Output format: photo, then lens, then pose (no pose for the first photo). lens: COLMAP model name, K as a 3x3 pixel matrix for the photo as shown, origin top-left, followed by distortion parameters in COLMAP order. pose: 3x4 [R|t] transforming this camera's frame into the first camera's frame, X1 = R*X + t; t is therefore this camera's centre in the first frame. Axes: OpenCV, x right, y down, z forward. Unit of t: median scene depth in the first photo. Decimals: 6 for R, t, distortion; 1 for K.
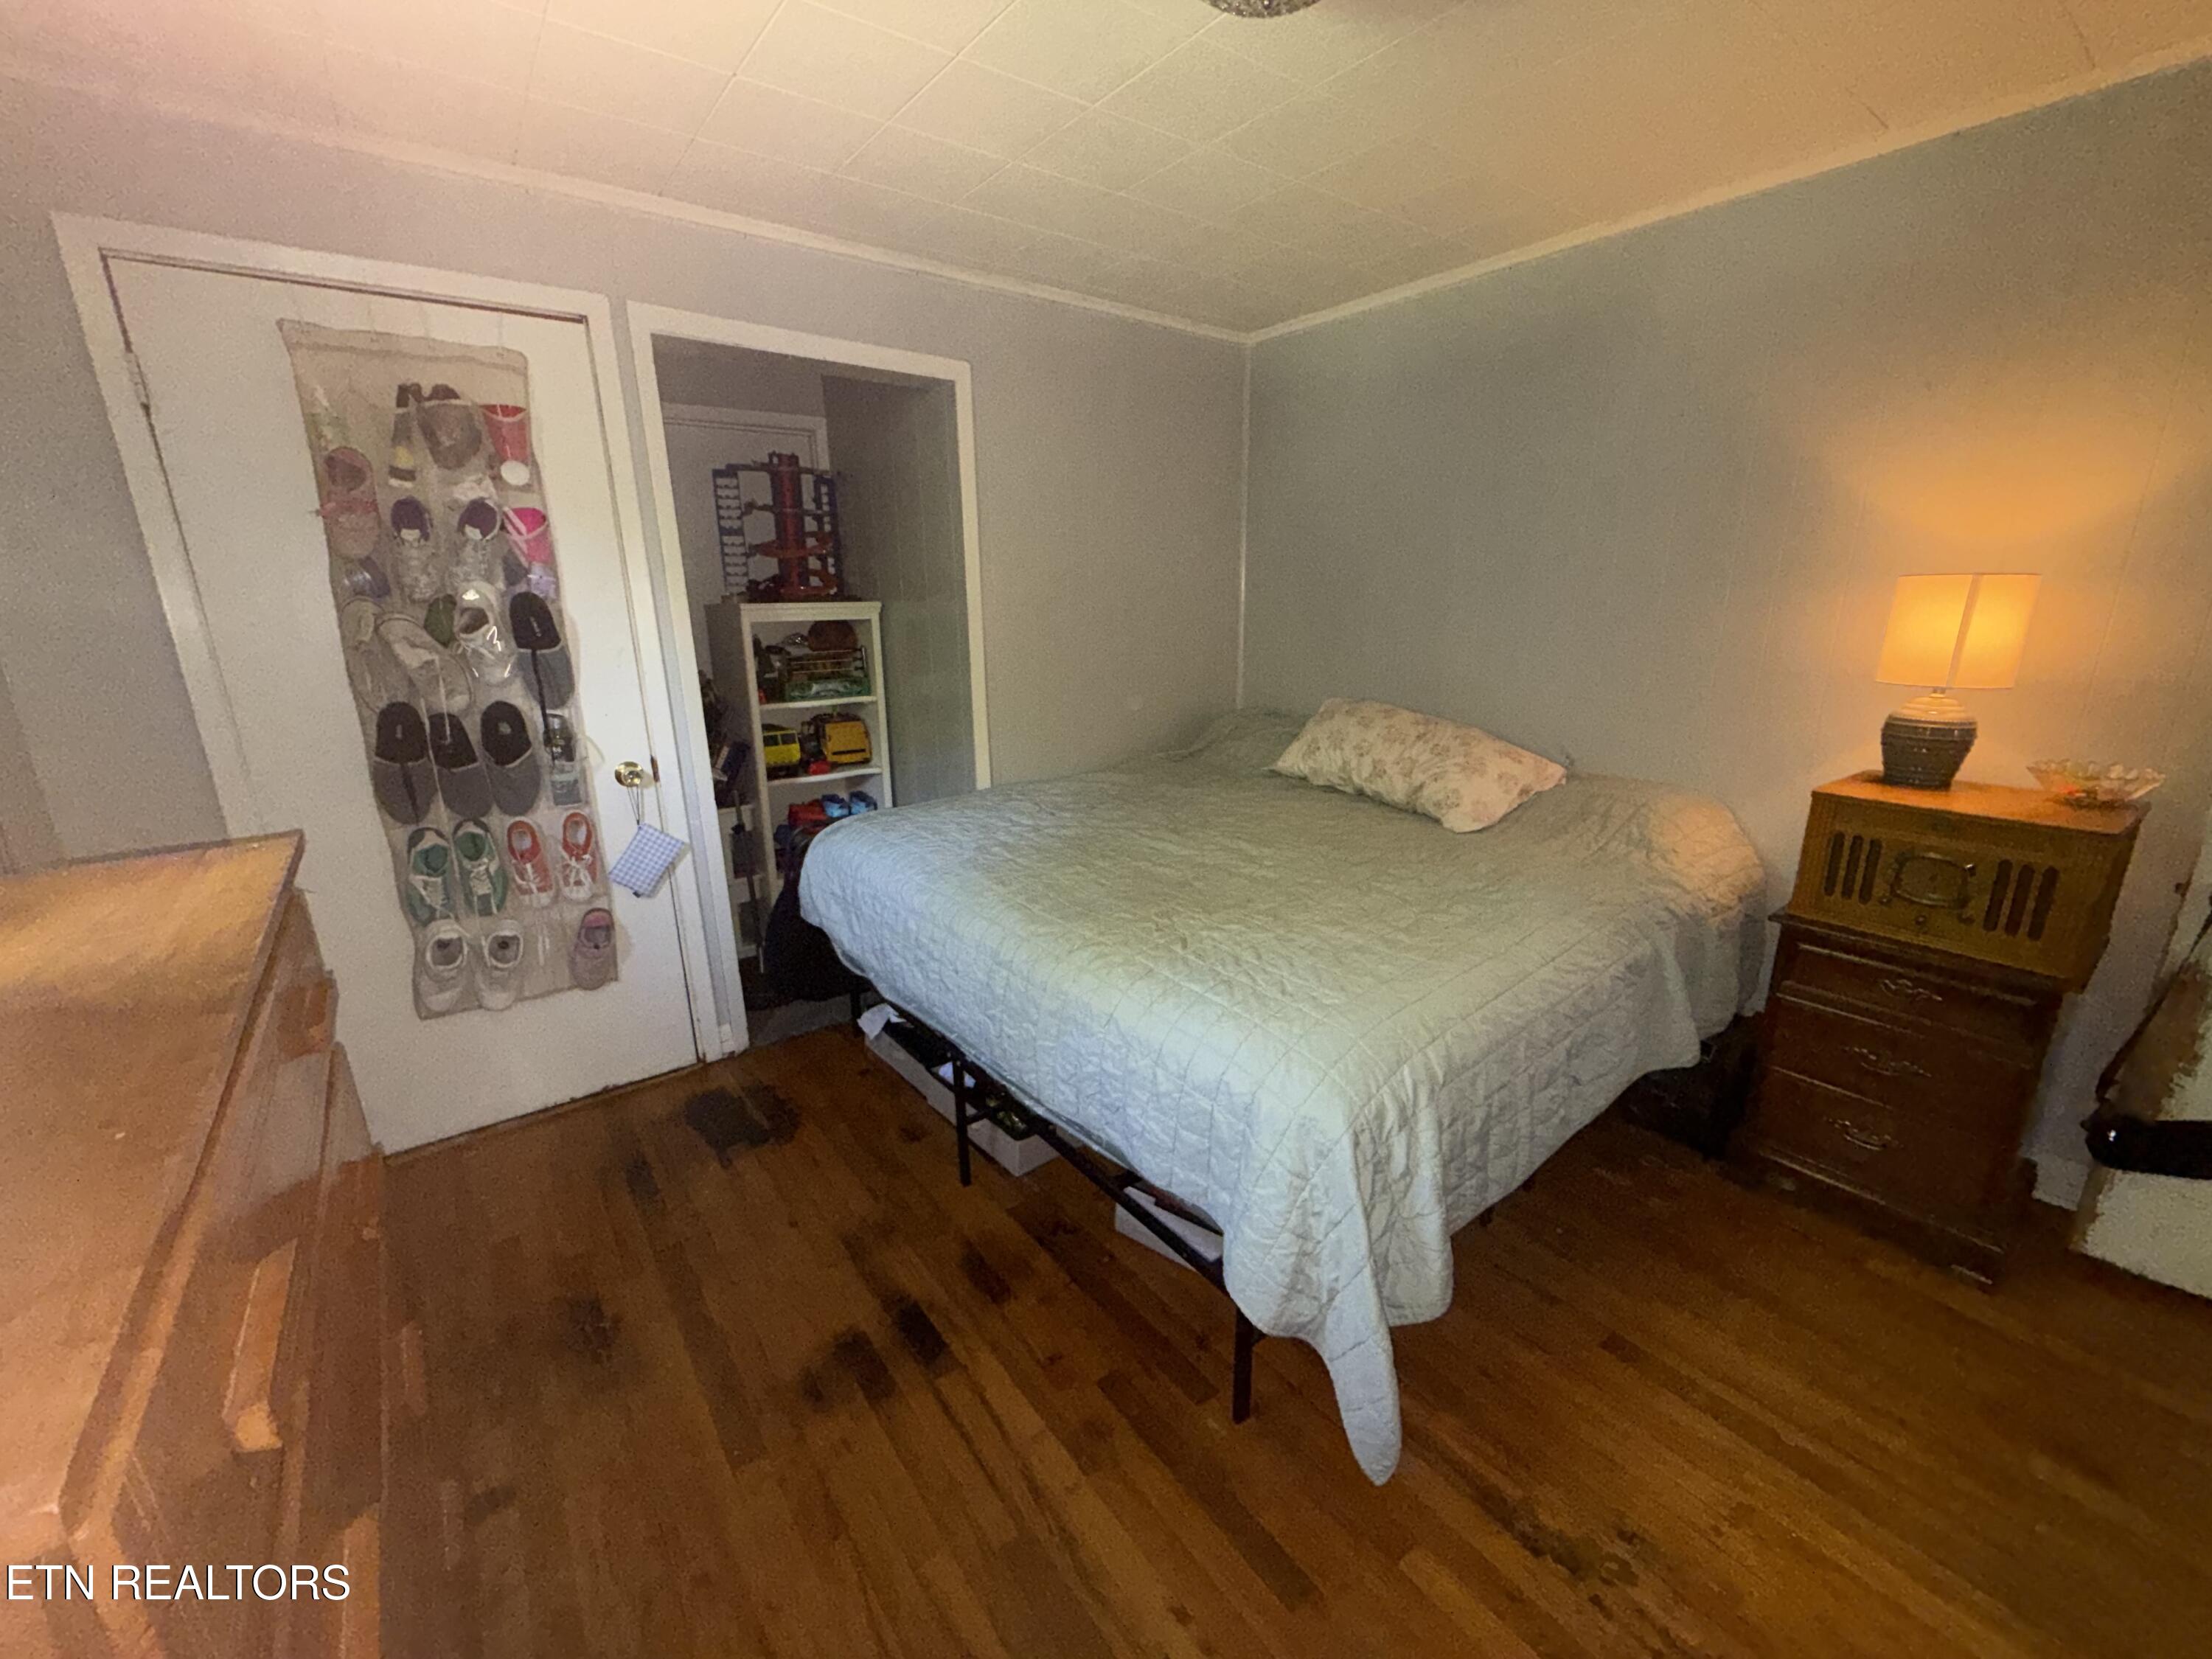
lens RADIAL K [[887.6, 0, 1104.2], [0, 887.6, 836.8], [0, 0, 1]] dist [0.001862, -0.000059]
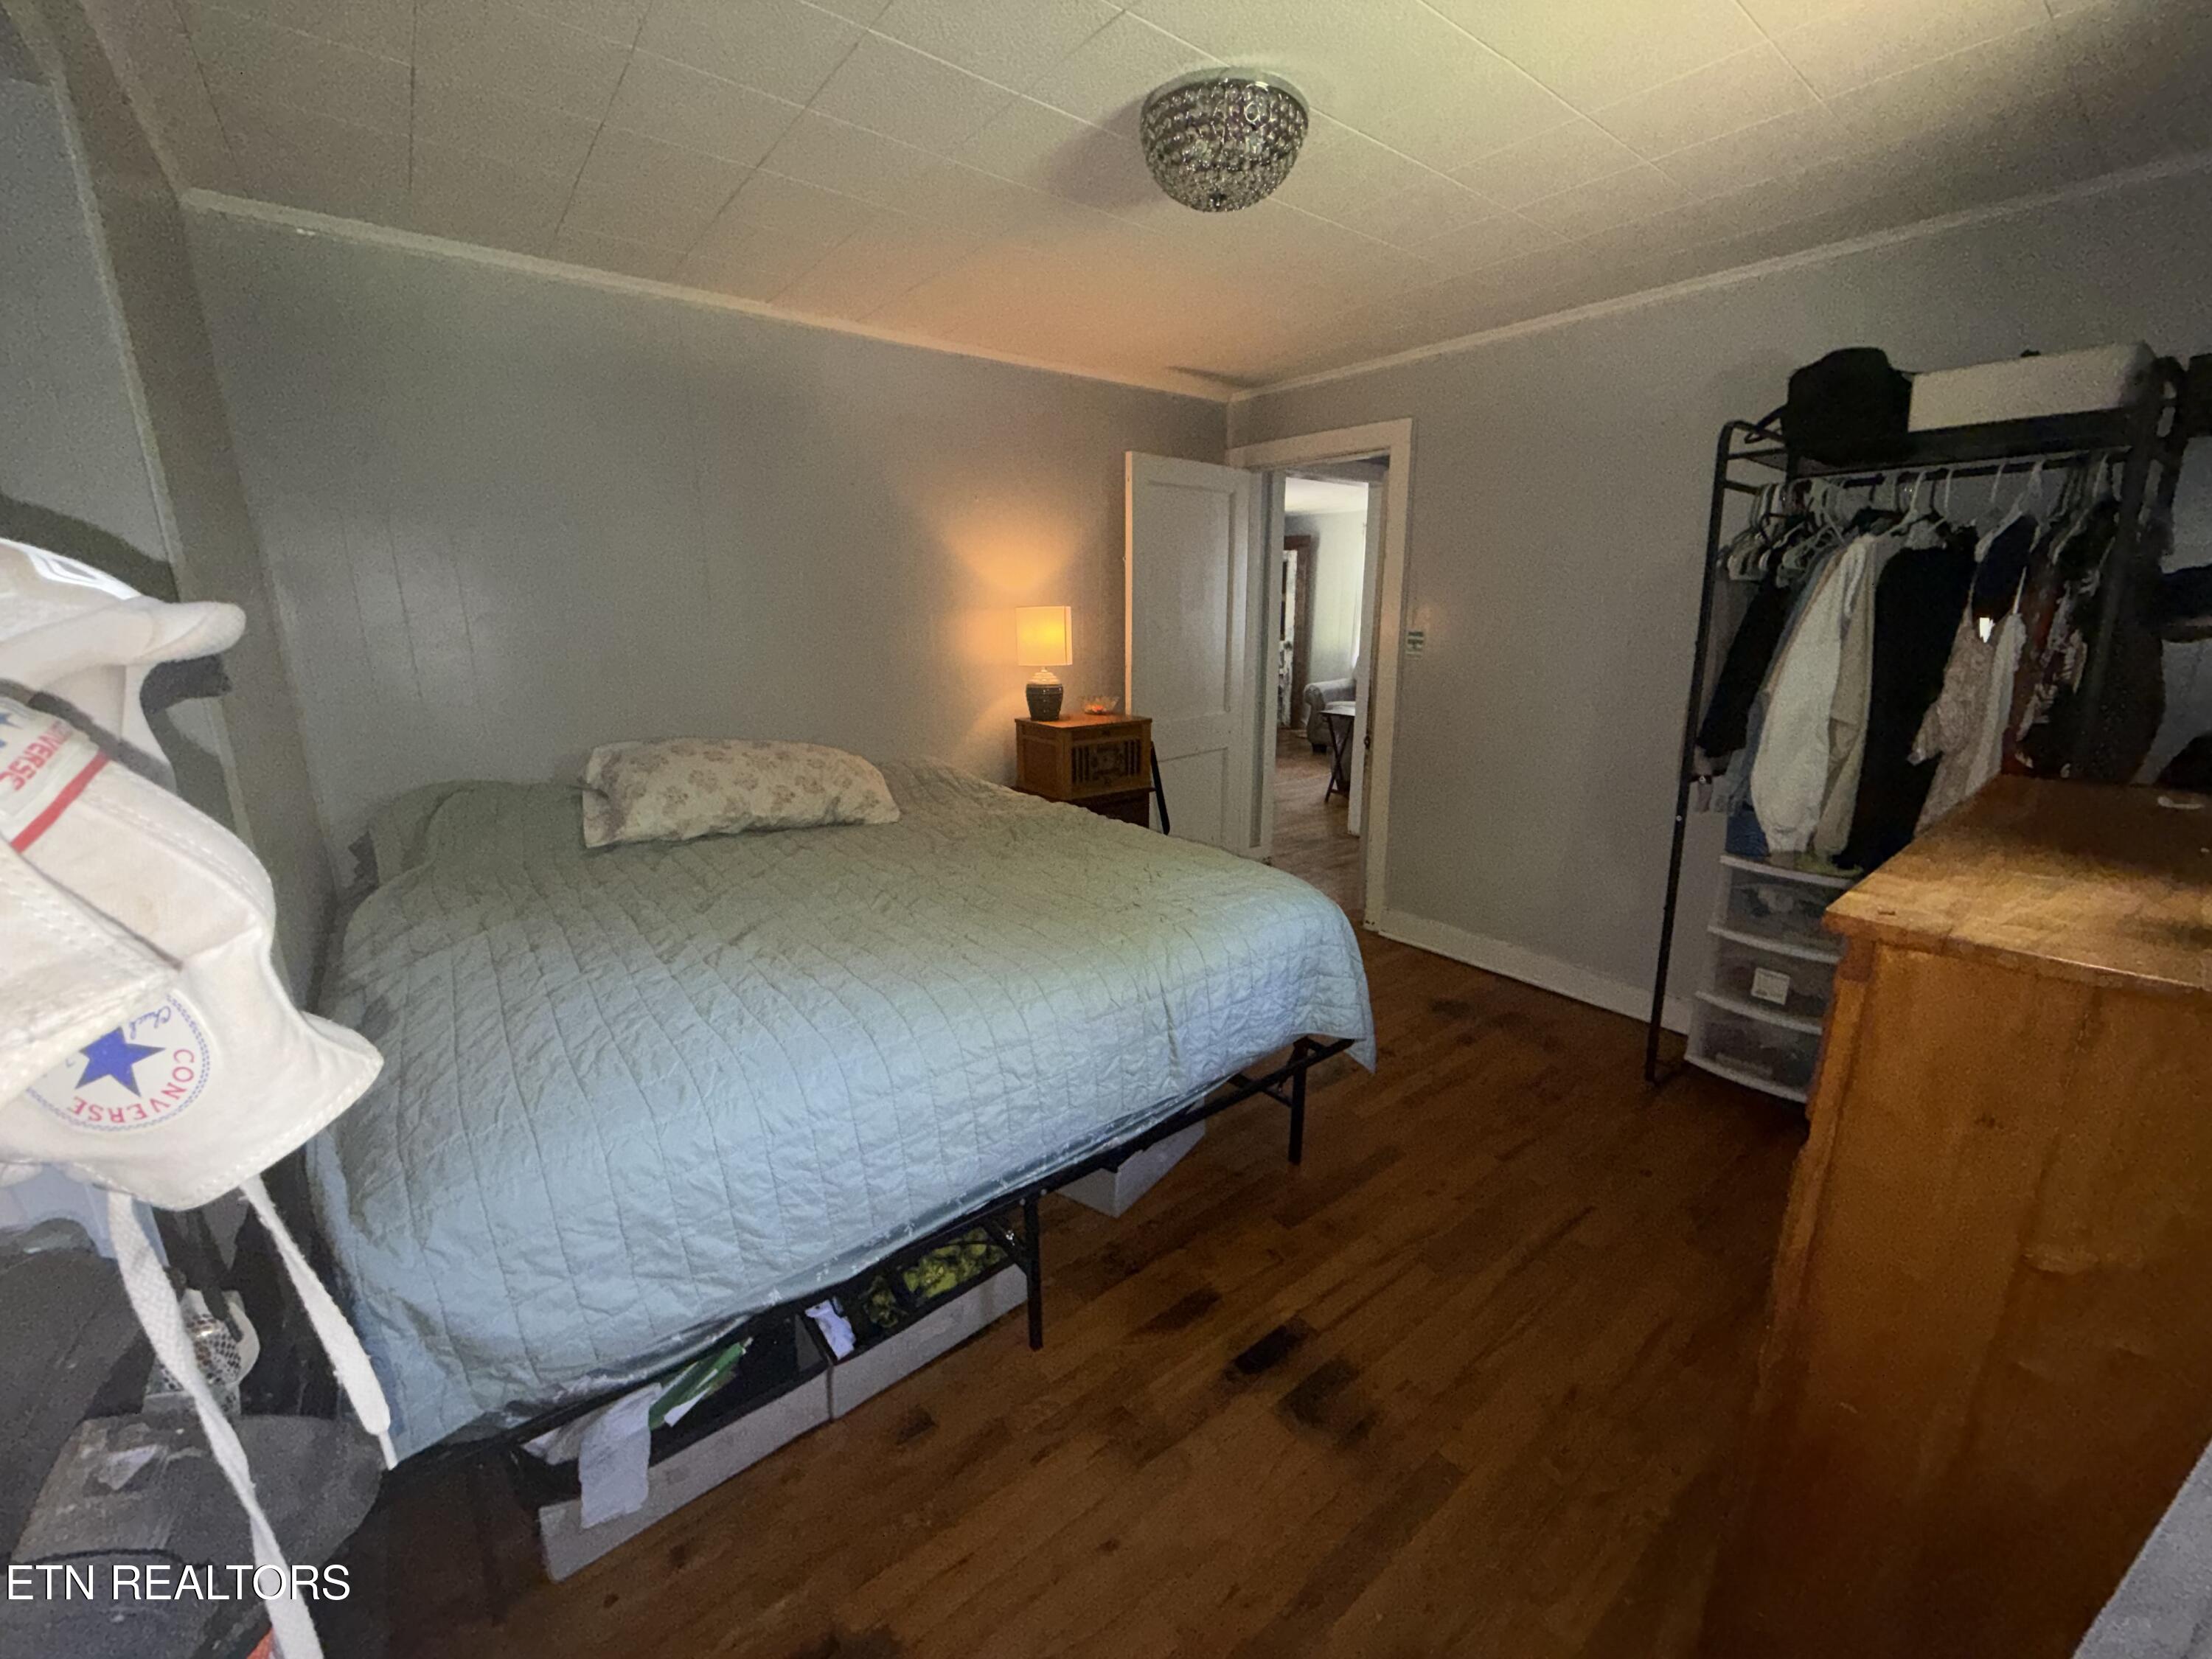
lens RADIAL K [[879.2, 0, 1107.5], [0, 879.2, 834.1], [0, 0, 1]] dist [0.000847, 0.000069]
pose [[-0.019177, -0.233306, 0.972214, -0.801902], [0.274393, 0.933828, 0.229507, -0.196747], [-0.961426, 0.271170, 0.046110, 0.765091]]
